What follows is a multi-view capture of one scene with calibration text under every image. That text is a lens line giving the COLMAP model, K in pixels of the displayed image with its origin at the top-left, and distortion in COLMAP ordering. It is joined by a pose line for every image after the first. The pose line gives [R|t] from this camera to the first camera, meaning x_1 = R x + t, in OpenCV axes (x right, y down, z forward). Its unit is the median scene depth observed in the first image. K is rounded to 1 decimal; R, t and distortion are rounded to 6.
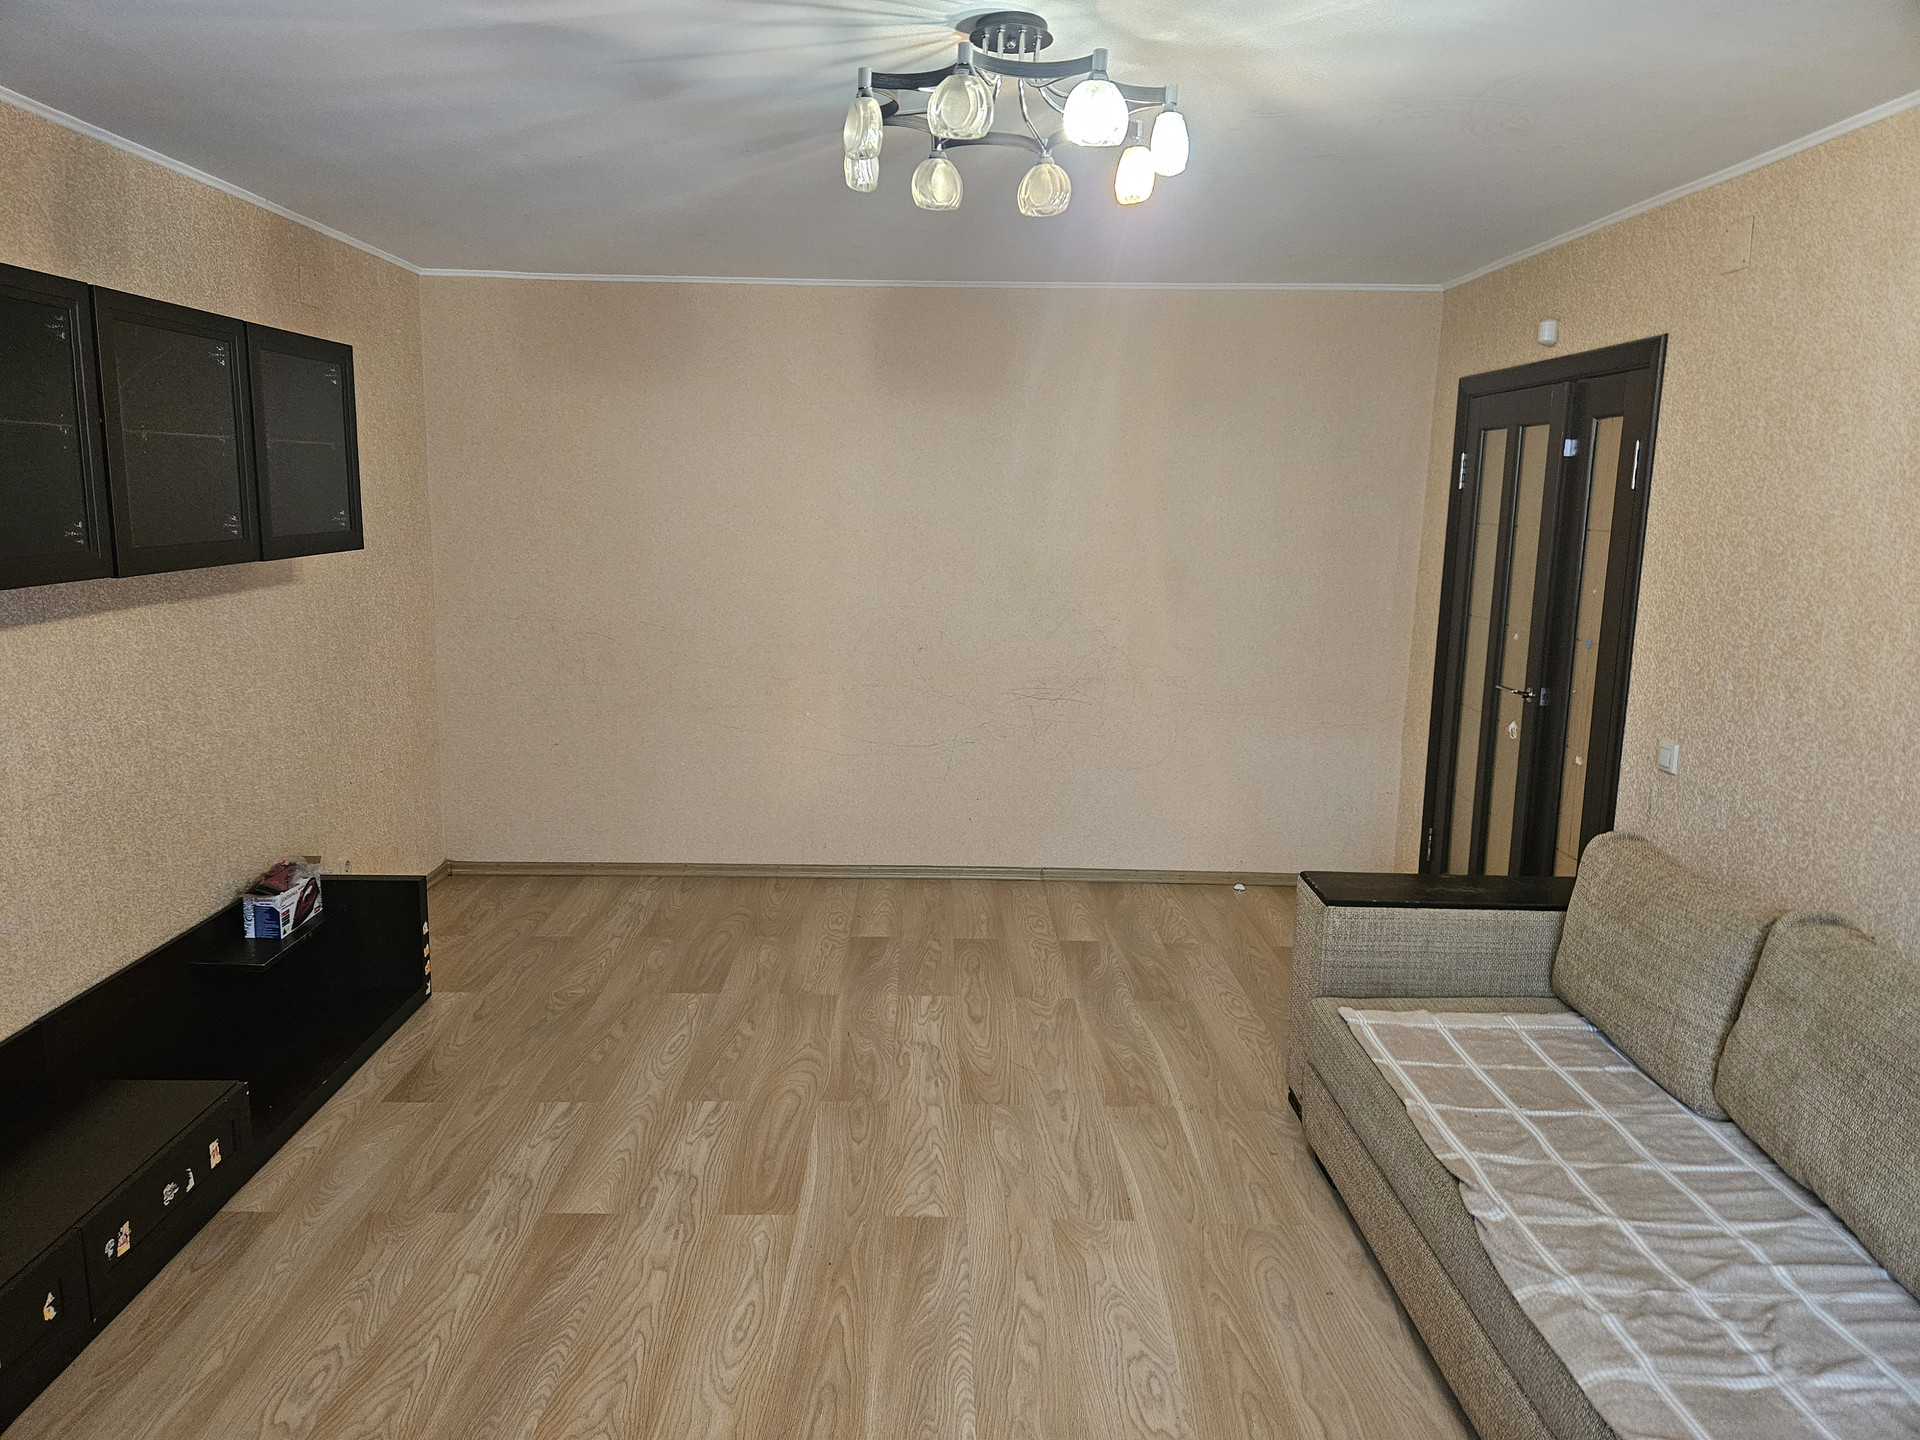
lens RADIAL K [[1283.9, 0, 951.4], [0, 1283.9, 711.8], [0, 0, 1]] dist [0.079878, -0.071353]
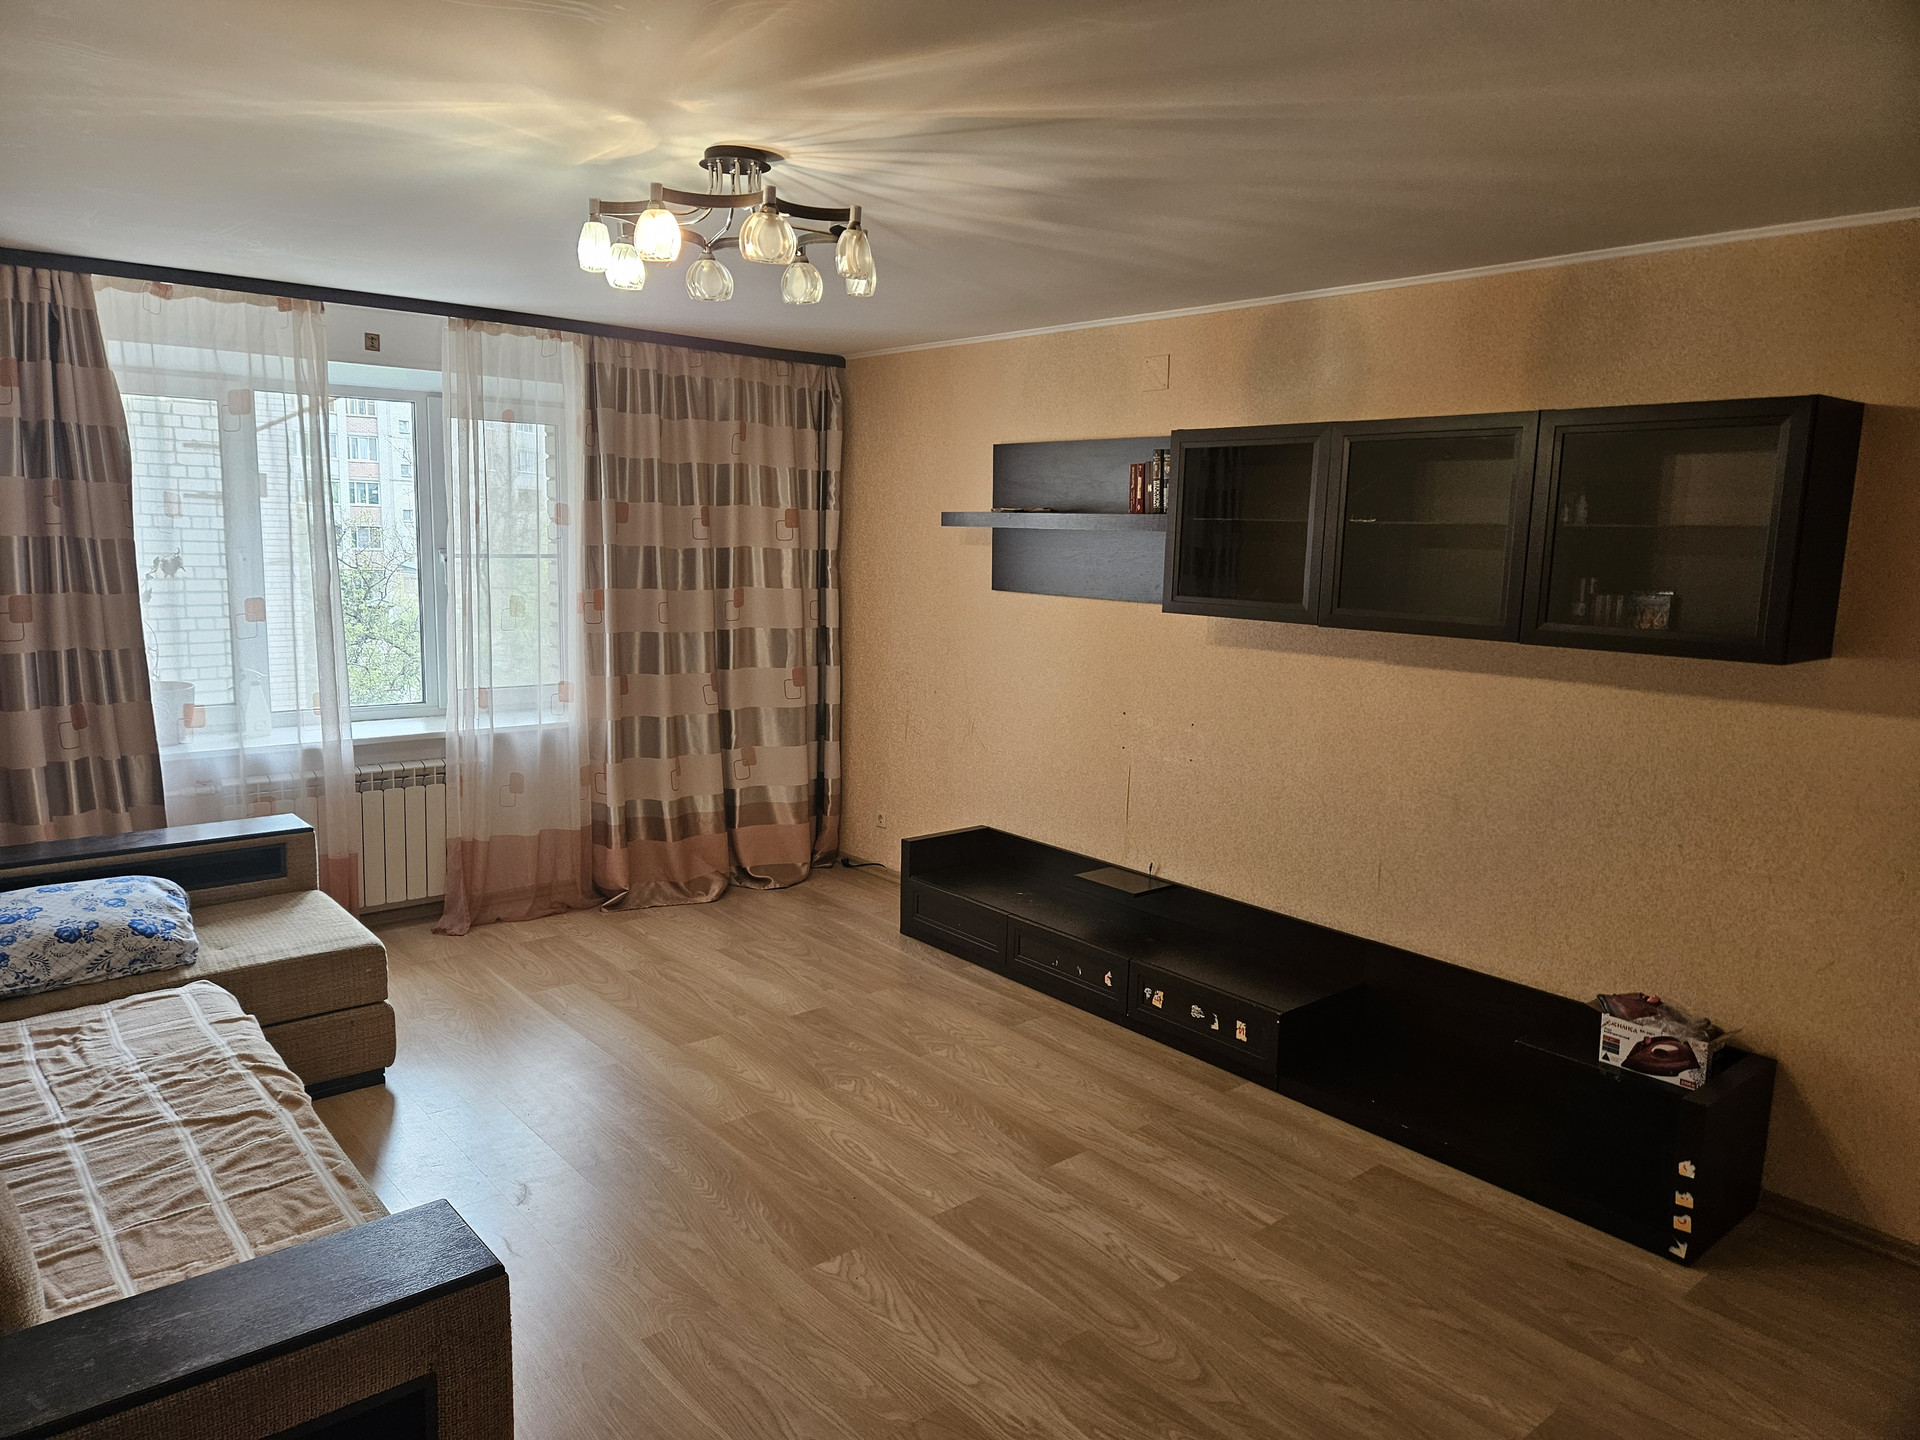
lens RADIAL K [[1283.9, 0, 943.0], [0, 1283.9, 725.1], [0, 0, 1]] dist [0.079878, -0.071353]
pose [[-0.775549, 0.059435, -0.628484, 0.523001], [-0.147830, 0.950778, 0.272337, -0.297657], [0.613735, 0.304119, -0.728588, 1.656737]]
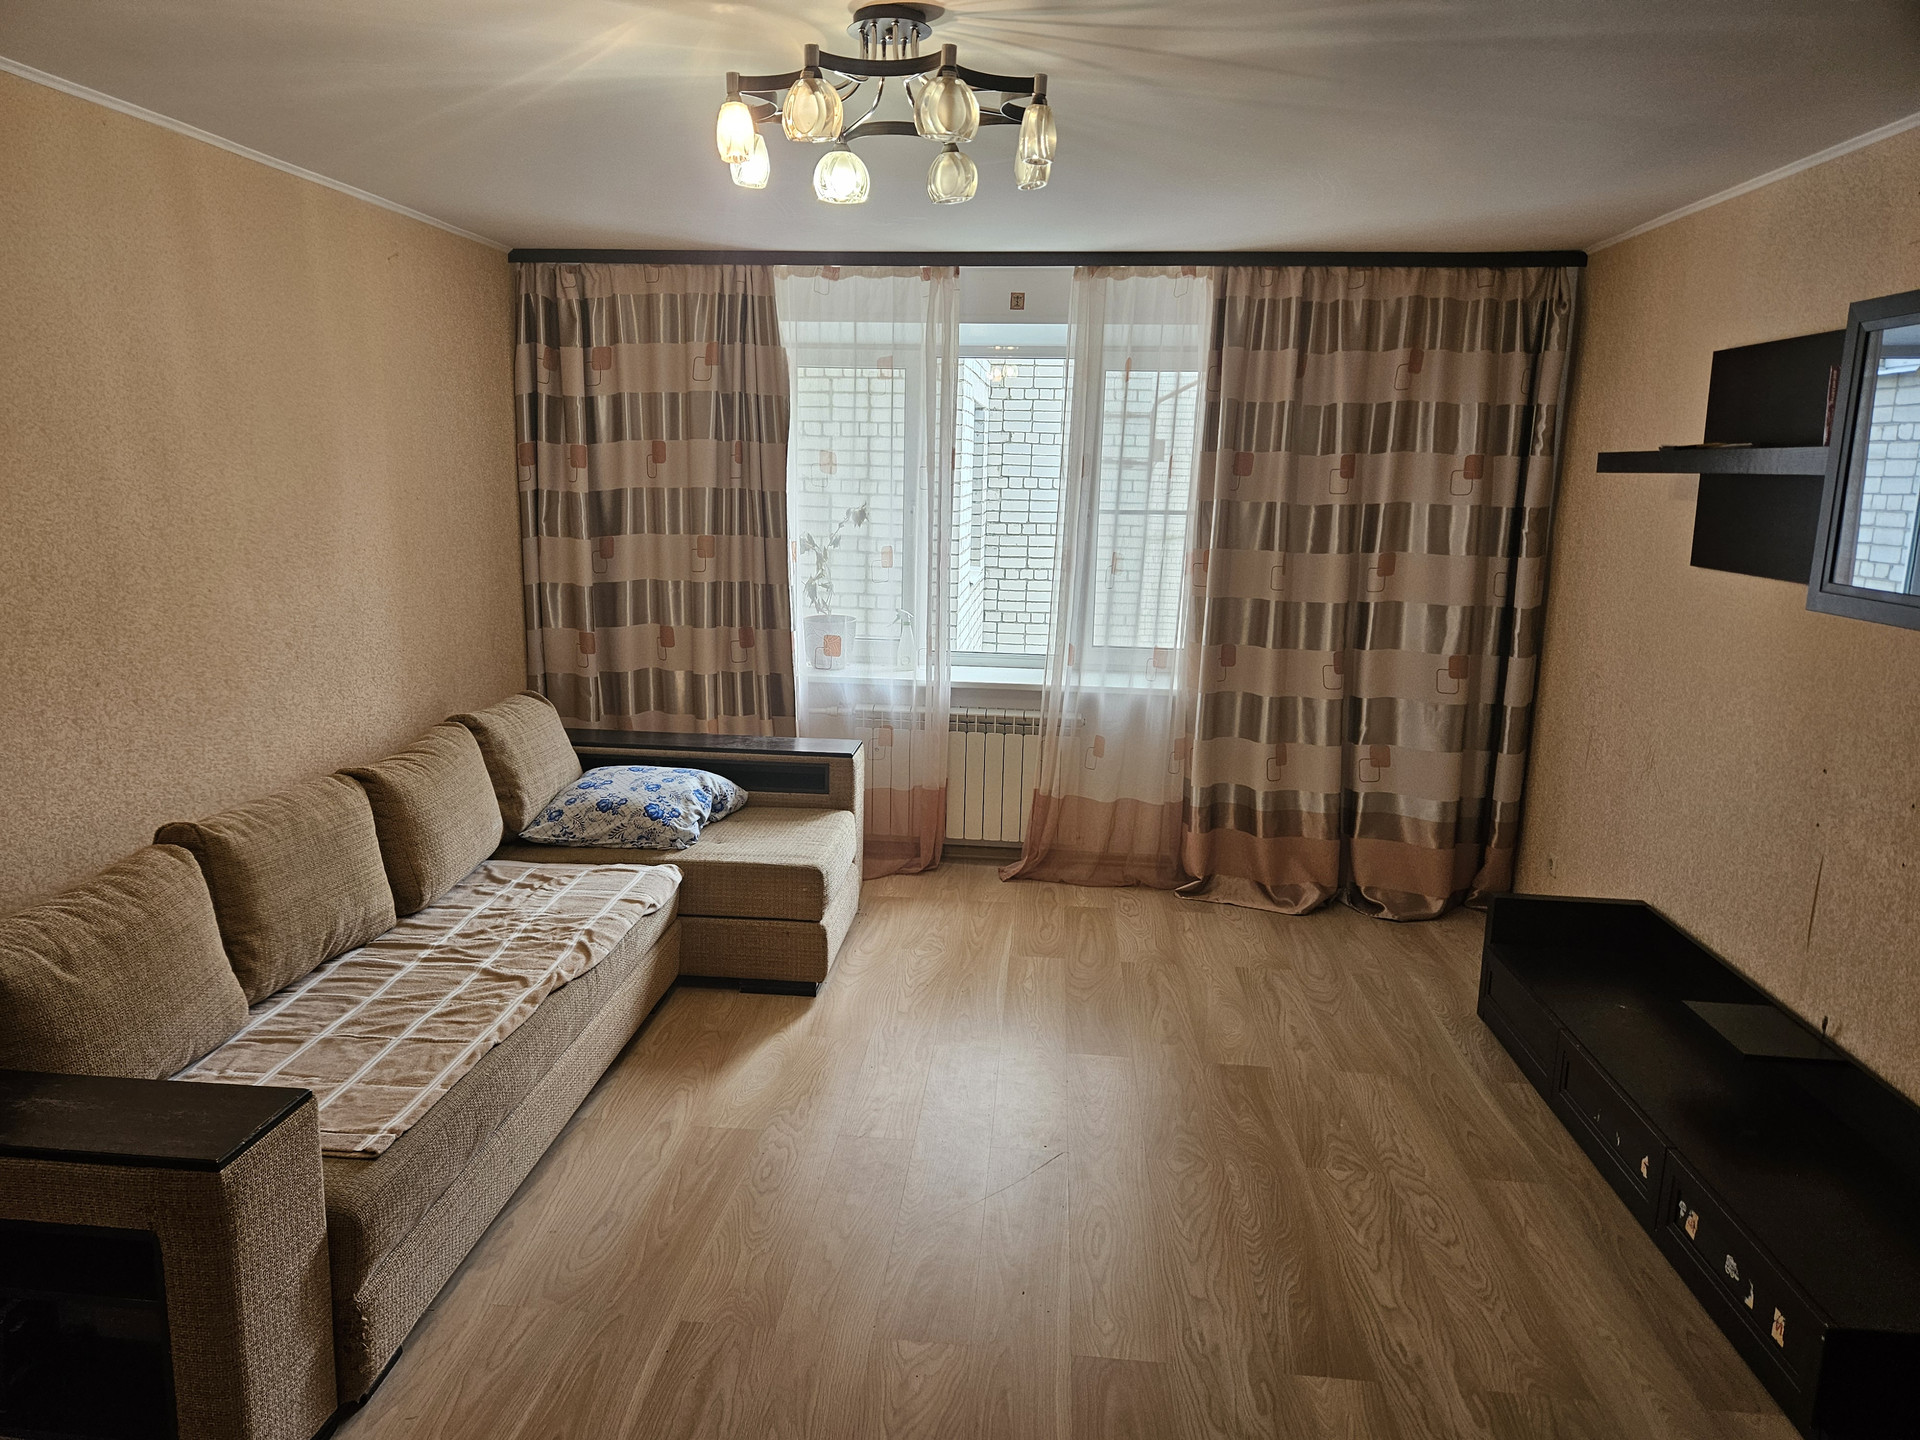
lens RADIAL K [[1283.9, 0, 944.8], [0, 1283.9, 719.4], [0, 0, 1]] dist [0.079878, -0.071353]
pose [[-0.992901, -0.060334, 0.102505, -0.098191], [-0.019566, 0.932908, 0.359583, -0.298053], [-0.117323, 0.355025, -0.927466, 1.633881]]
